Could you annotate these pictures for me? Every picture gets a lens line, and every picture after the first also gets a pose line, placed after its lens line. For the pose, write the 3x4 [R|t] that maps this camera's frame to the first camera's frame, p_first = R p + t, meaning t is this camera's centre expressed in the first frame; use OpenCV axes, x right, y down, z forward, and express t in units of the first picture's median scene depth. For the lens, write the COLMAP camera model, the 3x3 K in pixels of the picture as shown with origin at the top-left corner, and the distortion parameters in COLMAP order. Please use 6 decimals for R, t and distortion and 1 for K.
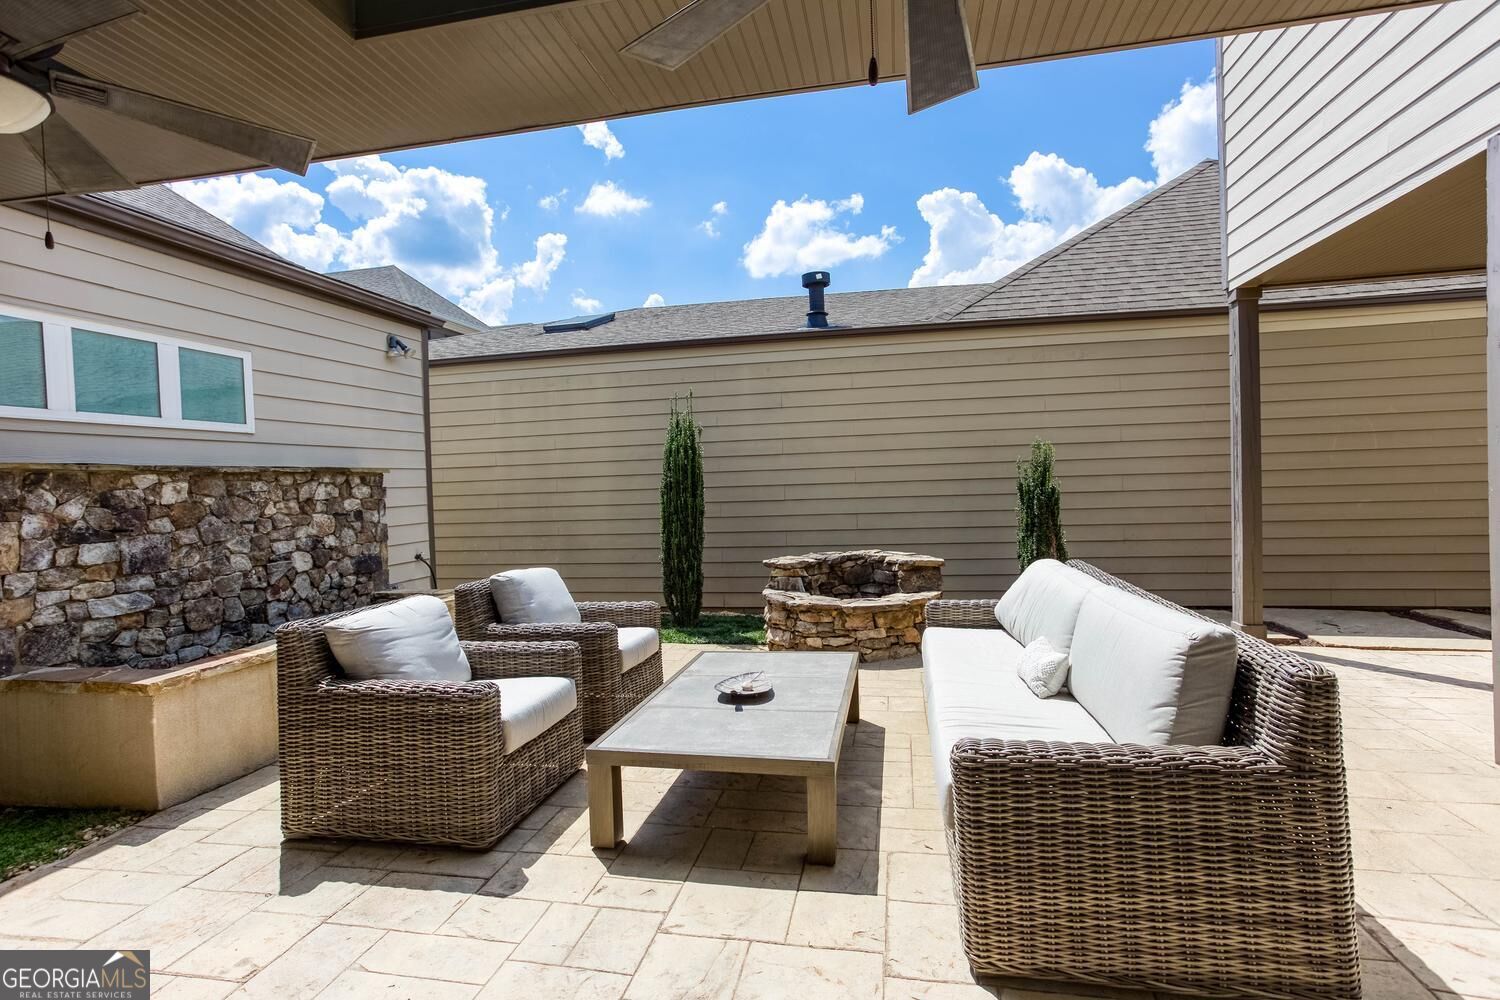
lens RADIAL K [[718.0, 0, 756.9], [0, 718.0, 479.3], [0, 0, 1]] dist [-0.052006, 0.034035]
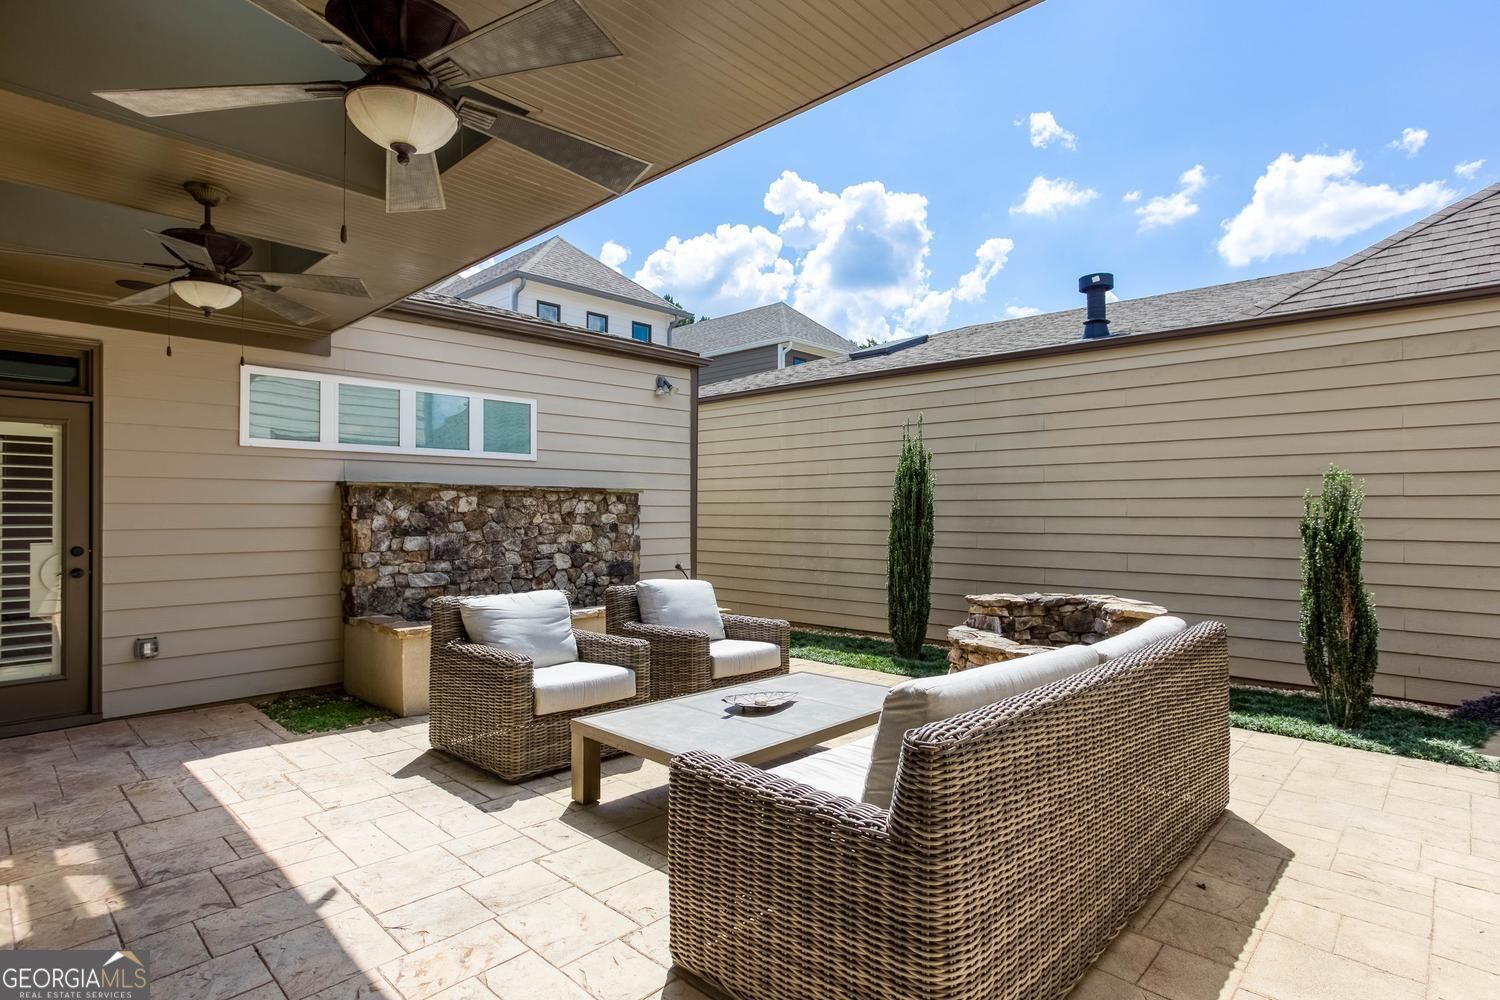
lens RADIAL K [[750.2, 0, 750.6], [0, 750.2, 491.8], [0, 0, 1]] dist [-0.059177, 0.041398]
pose [[0.852926, 0.020306, -0.521637, 0.343988], [-0.028726, 0.999555, -0.008060, -0.007810], [0.521241, 0.021859, 0.853130, 0.023782]]
